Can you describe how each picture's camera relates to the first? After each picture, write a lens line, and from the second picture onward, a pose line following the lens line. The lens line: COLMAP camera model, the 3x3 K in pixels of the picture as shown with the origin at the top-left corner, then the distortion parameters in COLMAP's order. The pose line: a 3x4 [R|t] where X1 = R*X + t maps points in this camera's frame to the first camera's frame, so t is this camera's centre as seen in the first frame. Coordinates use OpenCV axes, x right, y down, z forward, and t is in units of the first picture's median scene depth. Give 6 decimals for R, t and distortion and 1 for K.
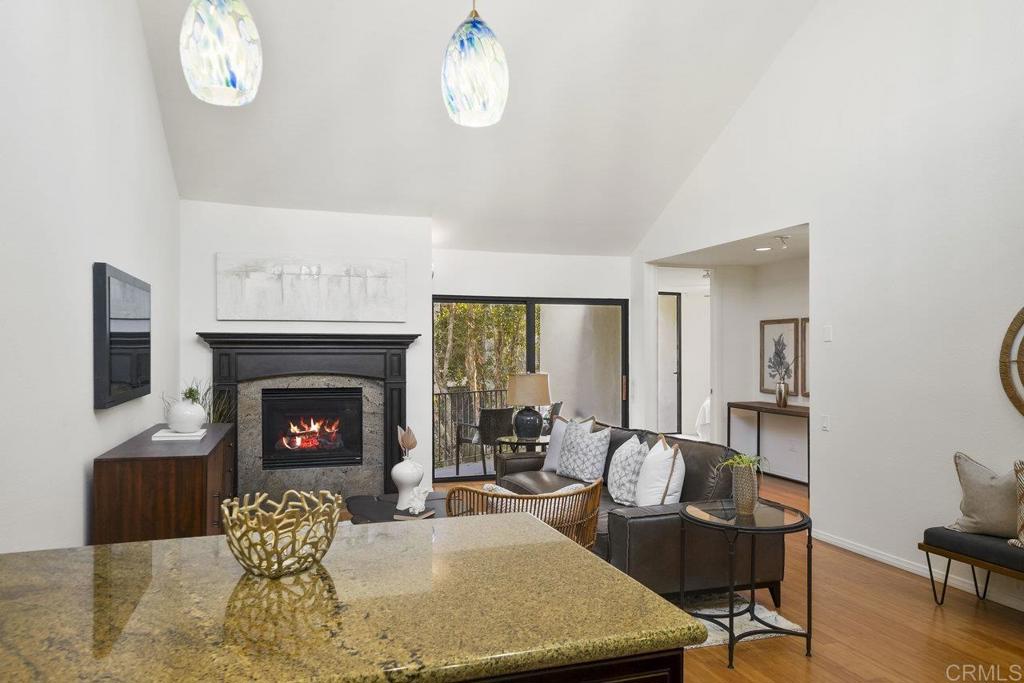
lens RADIAL K [[720.8, 0, 512.8], [0, 720.8, 353.0], [0, 0, 1]] dist [0.002359, 0.002164]
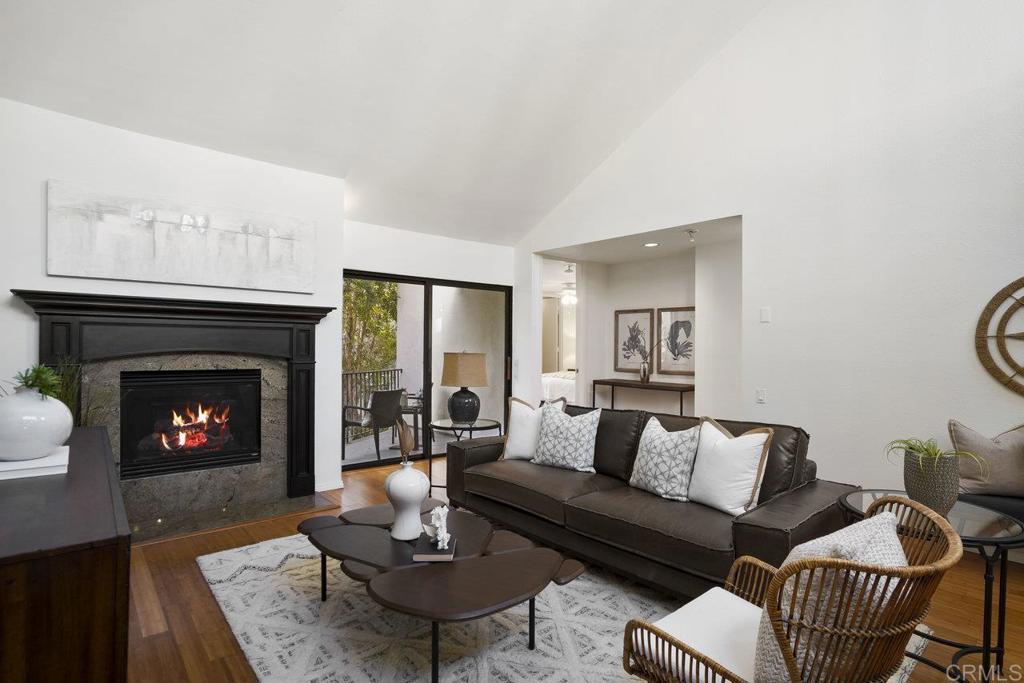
lens RADIAL K [[513.7, 0, 509.6], [0, 513.7, 344.5], [0, 0, 1]] dist [-0.047081, 0.025831]
pose [[0.917606, 0.010469, 0.397354, -0.179152], [-0.008930, 0.999944, -0.005722, 0.020307], [-0.397391, 0.001702, 0.917648, 0.346998]]
